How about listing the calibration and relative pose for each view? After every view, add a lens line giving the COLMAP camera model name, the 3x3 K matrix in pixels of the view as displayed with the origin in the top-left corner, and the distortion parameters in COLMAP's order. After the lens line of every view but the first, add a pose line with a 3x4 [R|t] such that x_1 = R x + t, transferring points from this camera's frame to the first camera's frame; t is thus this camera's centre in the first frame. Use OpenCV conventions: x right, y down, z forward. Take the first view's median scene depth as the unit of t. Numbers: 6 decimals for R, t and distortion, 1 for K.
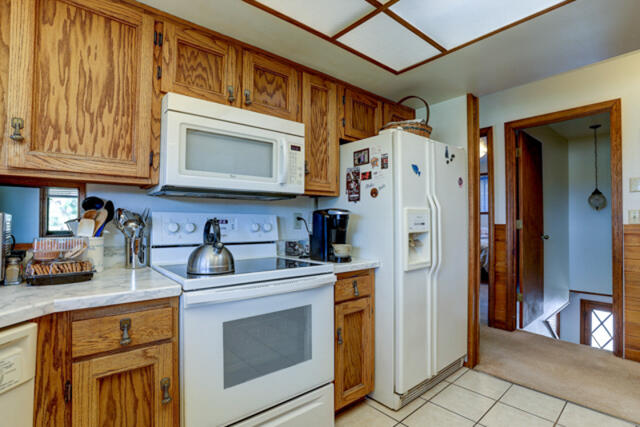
lens RADIAL K [[313.6, 0, 320.0], [0, 313.6, 213.5], [0, 0, 1]] dist [-0.049506, 0.000290]
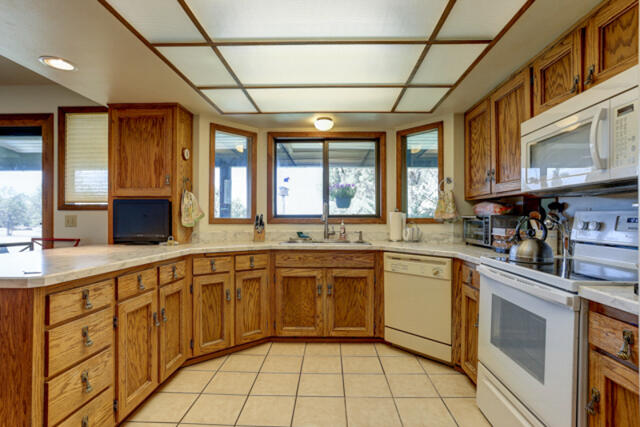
lens RADIAL K [[331.8, 0, 320.0], [0, 331.8, 213.5], [0, 0, 1]] dist [-0.053411, 0.000196]
pose [[-0.677302, -0.016578, -0.735518, 0.969835], [0.013936, 0.999278, -0.035356, 0.030271], [0.735573, -0.034197, -0.676582, 1.099517]]
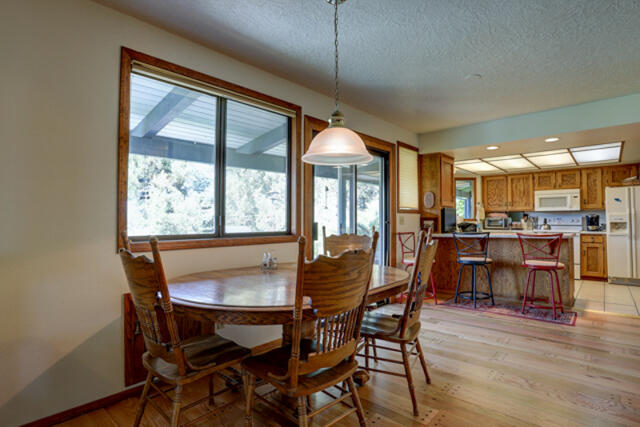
lens RADIAL K [[331.8, 0, 320.0], [0, 331.8, 213.5], [0, 0, 1]] dist [-0.053411, 0.000196]
pose [[0.133244, -0.020711, -0.990867, 3.399930], [0.027367, 0.999477, -0.017211, -0.053659], [0.990705, -0.024824, 0.133741, -2.501642]]
